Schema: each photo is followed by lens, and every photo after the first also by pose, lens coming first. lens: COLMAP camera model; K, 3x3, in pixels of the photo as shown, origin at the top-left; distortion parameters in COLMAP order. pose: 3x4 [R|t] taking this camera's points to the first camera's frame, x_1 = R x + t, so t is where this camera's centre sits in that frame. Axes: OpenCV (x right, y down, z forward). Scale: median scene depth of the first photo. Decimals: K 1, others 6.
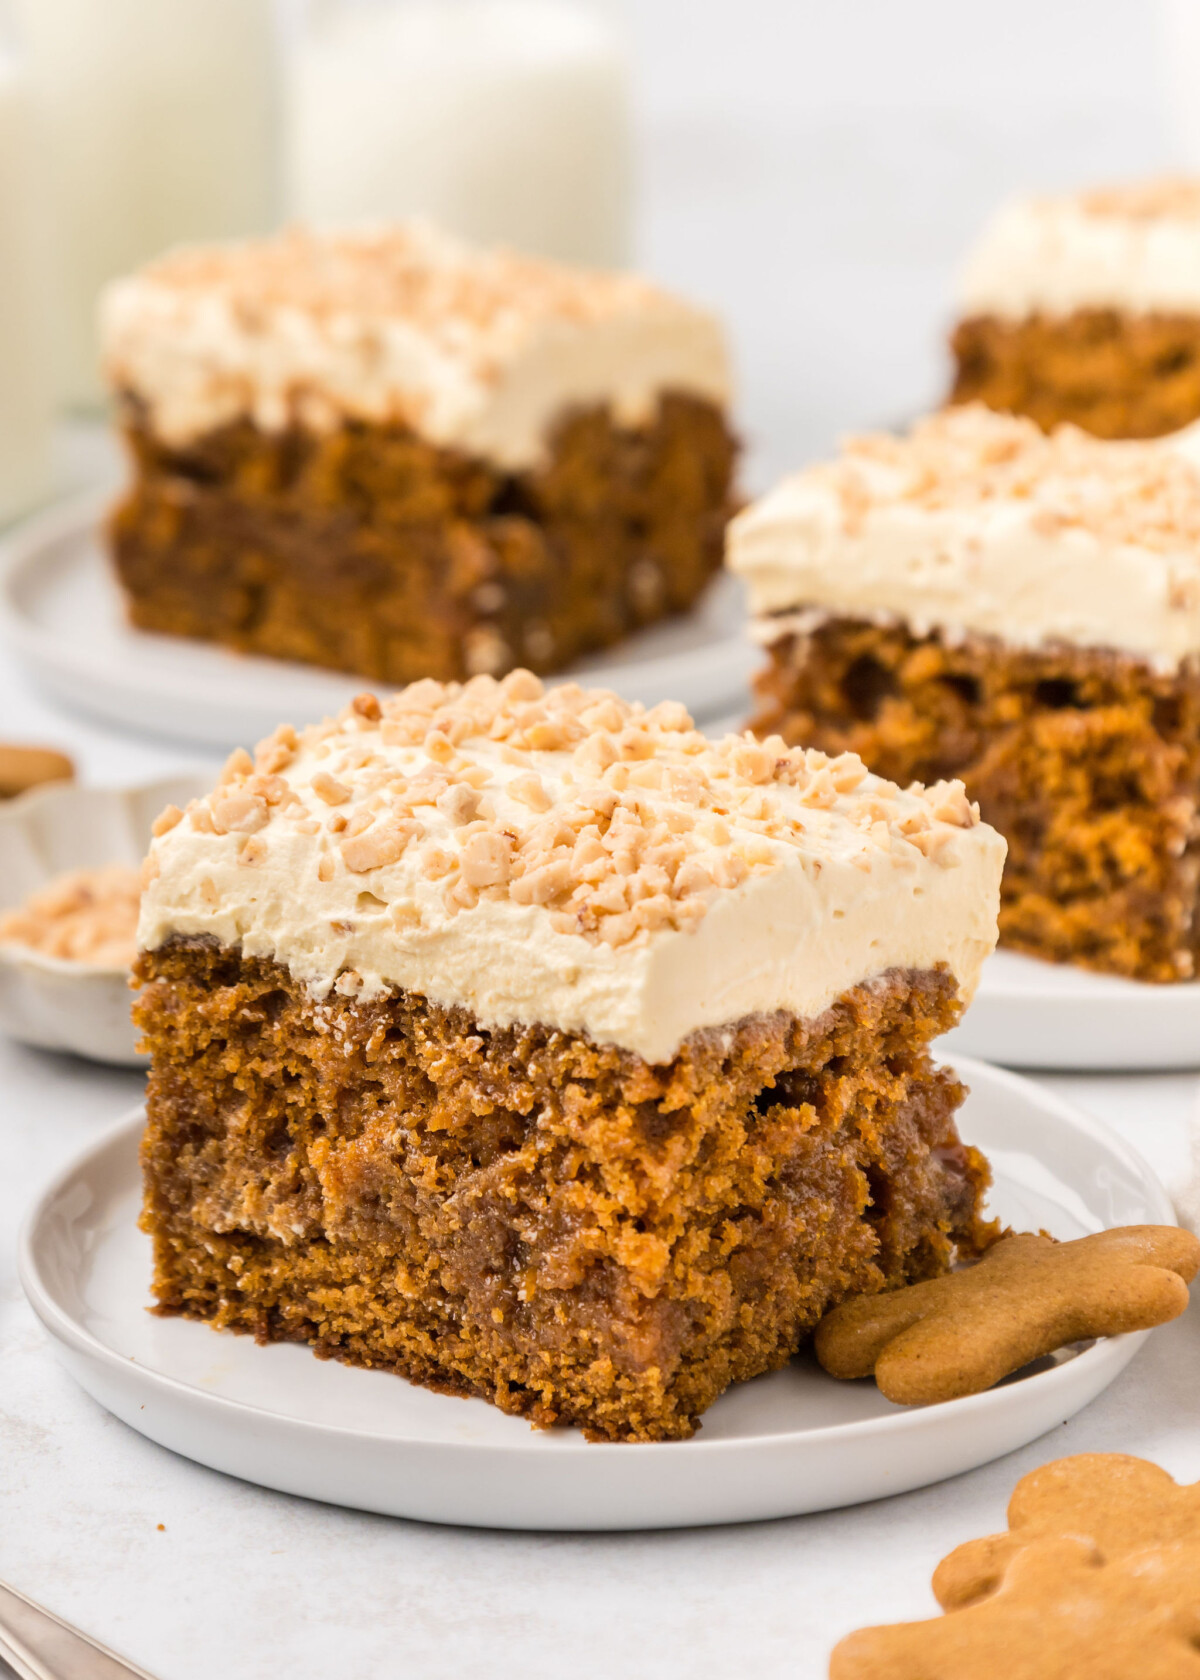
lens RADIAL K [[5461.4, 0, 602.9], [0, 5461.4, 842.8], [0, 0, 1]] dist [0.178162, 0.000000]
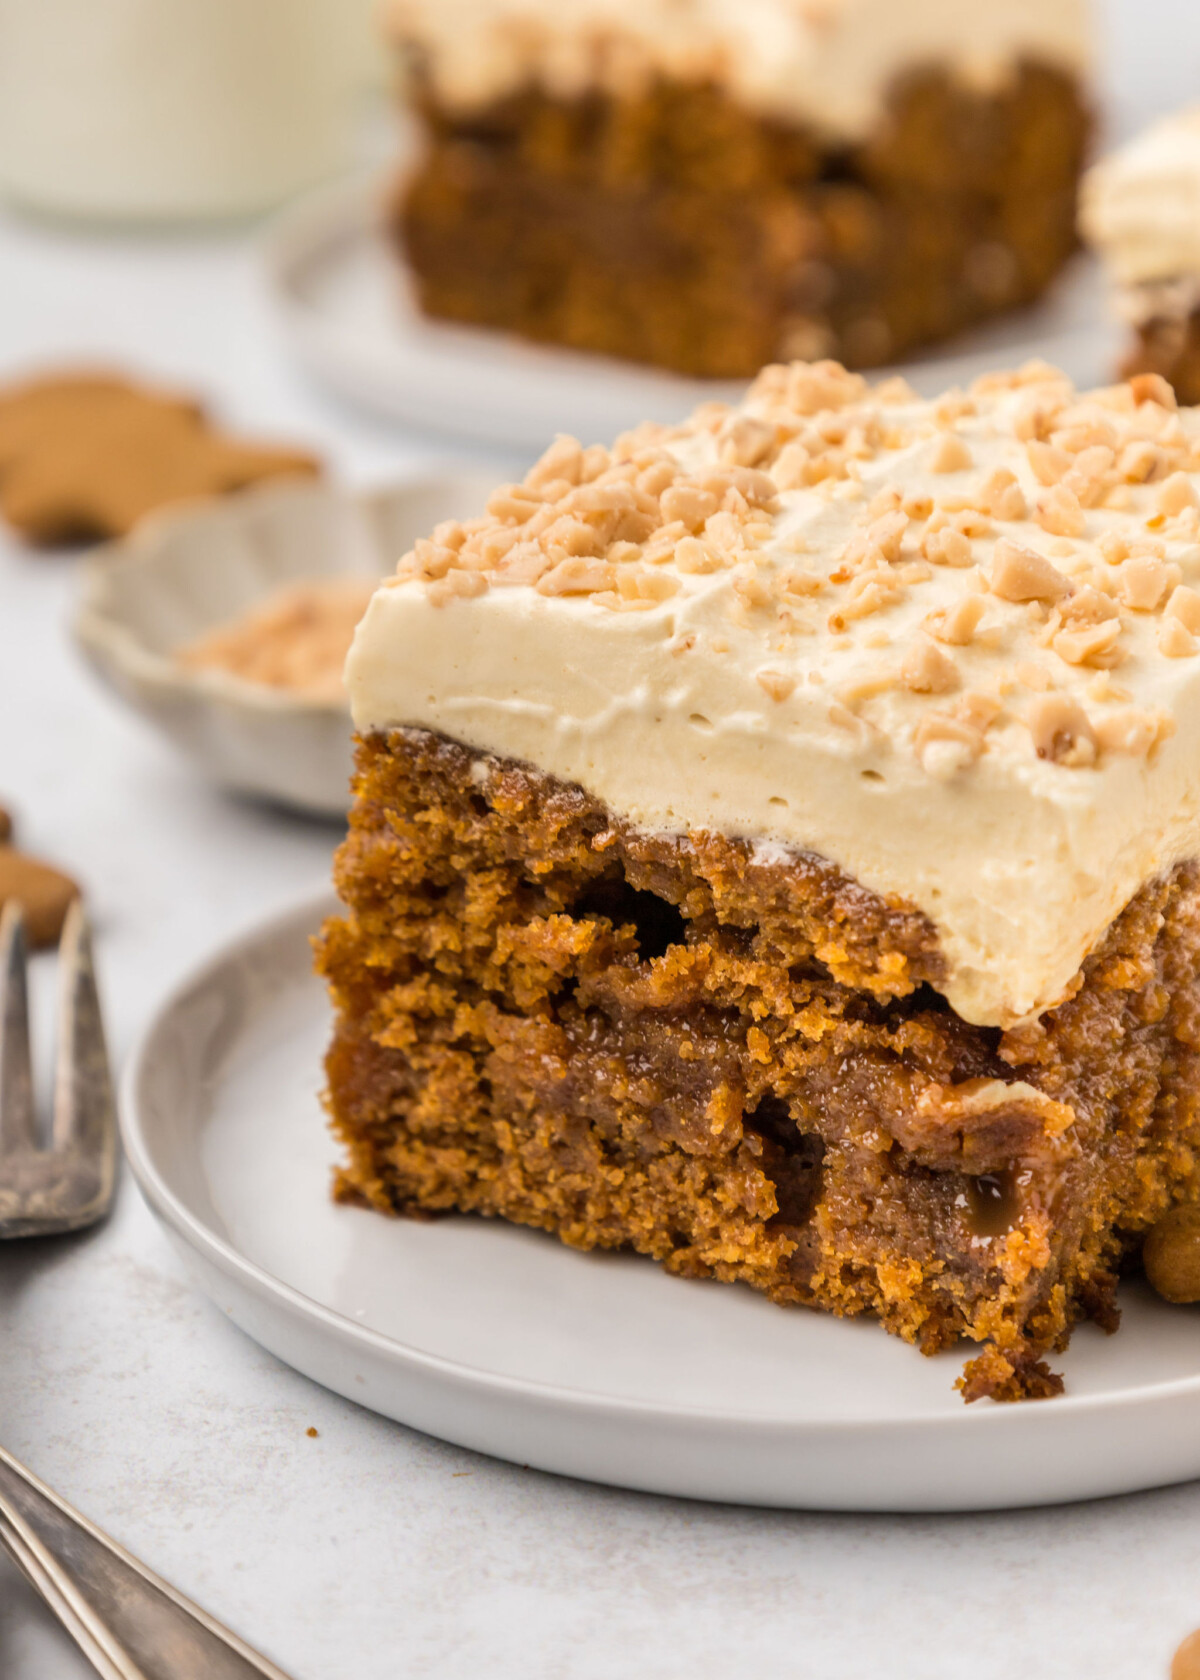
lens RADIAL K [[4580.5, 0, 597.2], [0, 4580.5, 833.9], [0, 0, 1]] dist [0.231247, 0.000000]
pose [[0.996578, 0.021799, -0.079734, 0.006545], [-0.017682, 0.998492, 0.051979, 0.006125], [0.080747, -0.050391, 0.995460, 0.295174]]
